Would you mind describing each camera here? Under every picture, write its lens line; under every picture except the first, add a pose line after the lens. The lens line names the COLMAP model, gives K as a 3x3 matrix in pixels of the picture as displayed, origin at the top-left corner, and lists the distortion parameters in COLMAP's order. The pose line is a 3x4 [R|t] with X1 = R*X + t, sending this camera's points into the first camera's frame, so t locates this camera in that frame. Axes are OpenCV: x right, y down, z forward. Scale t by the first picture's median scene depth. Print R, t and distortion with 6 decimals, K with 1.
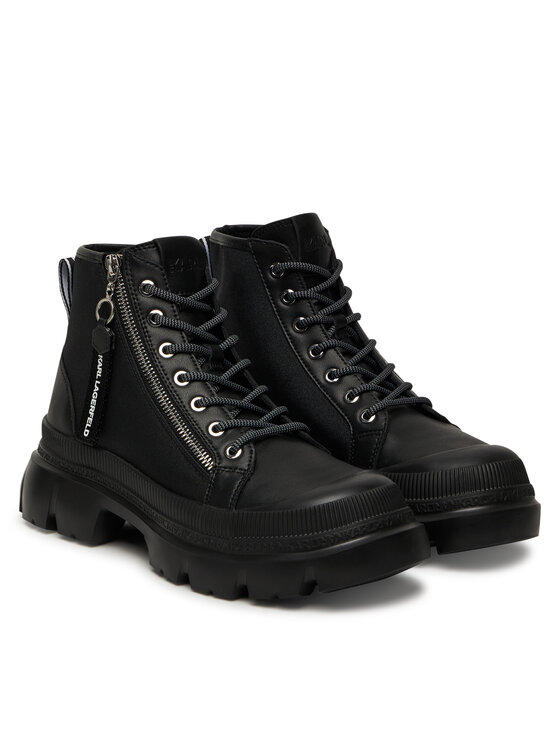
lens RADIAL K [[1586.0, 0, 280.0], [0, 1586.0, 373.0], [0, 0, 1]] dist [0.002021, 0.003842]
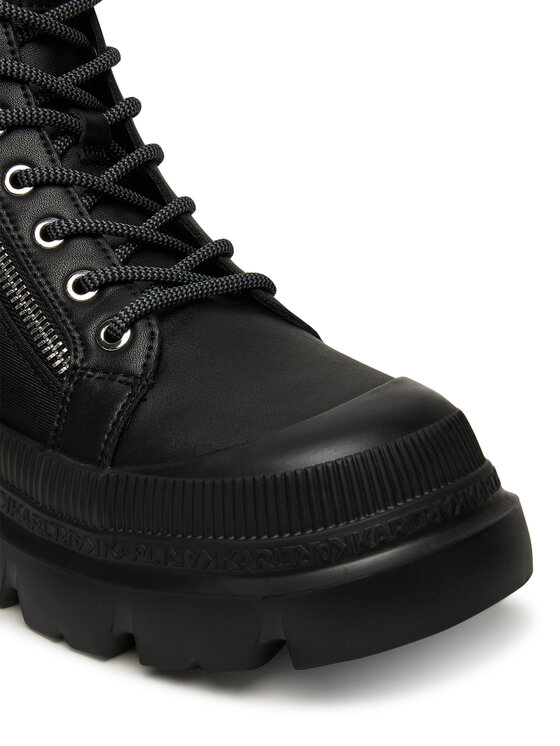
lens RADIAL K [[1442.7, 0, 280.0], [0, 1442.7, 373.0], [0, 0, 1]] dist [-0.727839, 7.298618]
pose [[0.999851, 0.011640, 0.012713, 0.014230], [-0.013123, 0.992237, 0.123666, 0.007950], [-0.011175, -0.123815, 0.992242, 0.582768]]
